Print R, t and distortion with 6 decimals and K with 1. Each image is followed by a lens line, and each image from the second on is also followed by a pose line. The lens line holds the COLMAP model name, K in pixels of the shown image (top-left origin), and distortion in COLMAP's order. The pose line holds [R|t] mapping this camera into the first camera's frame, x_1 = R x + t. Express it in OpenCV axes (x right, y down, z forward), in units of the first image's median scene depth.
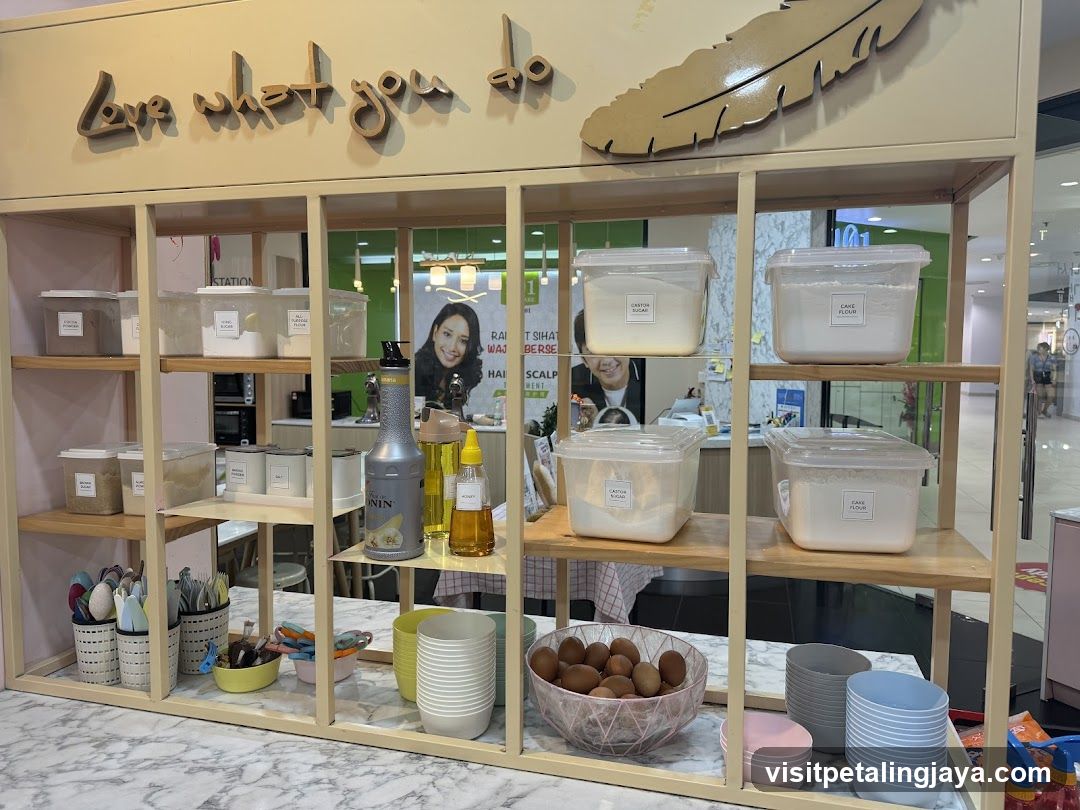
lens RADIAL K [[794.5, 0, 540.0], [0, 794.5, 405.0], [0, 0, 1]] dist [0.113853, -0.203549]
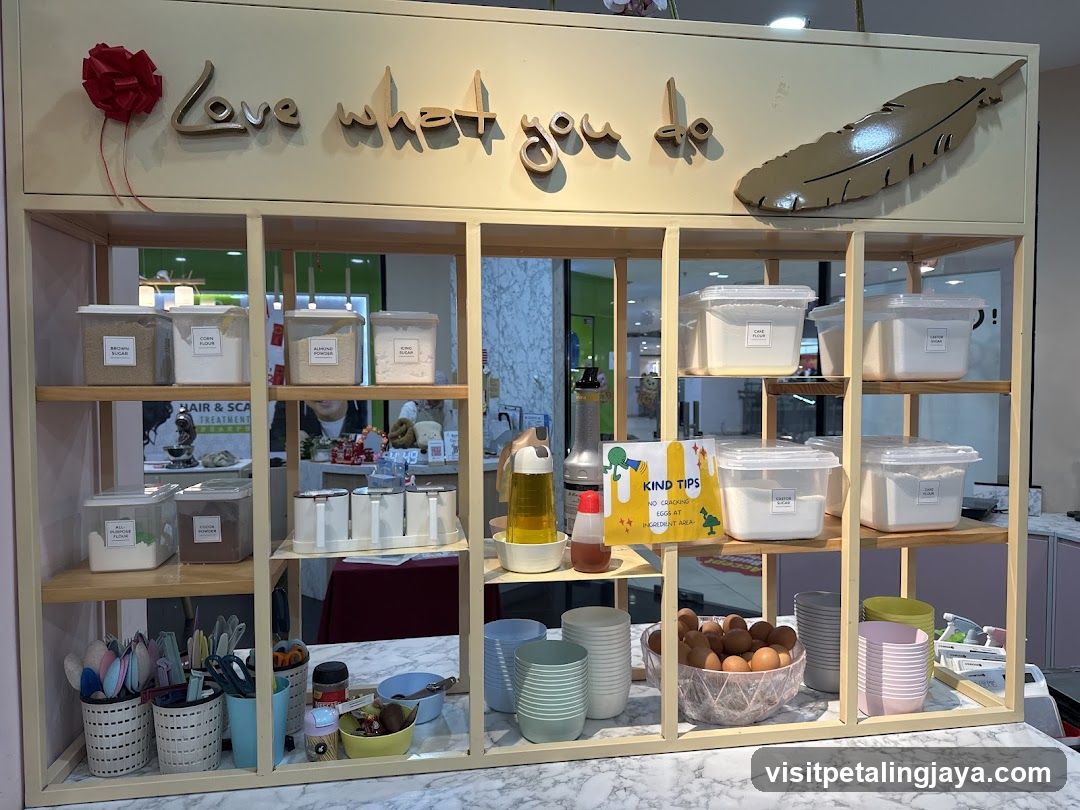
lens RADIAL K [[794.5, 0, 540.0], [0, 794.5, 405.0], [0, 0, 1]] dist [0.113853, -0.203549]
pose [[0.897214, -0.024466, 0.440918, -0.665114], [0.041236, 0.998743, -0.028492, 0.003282], [-0.439666, 0.043746, 0.897095, 0.065445]]
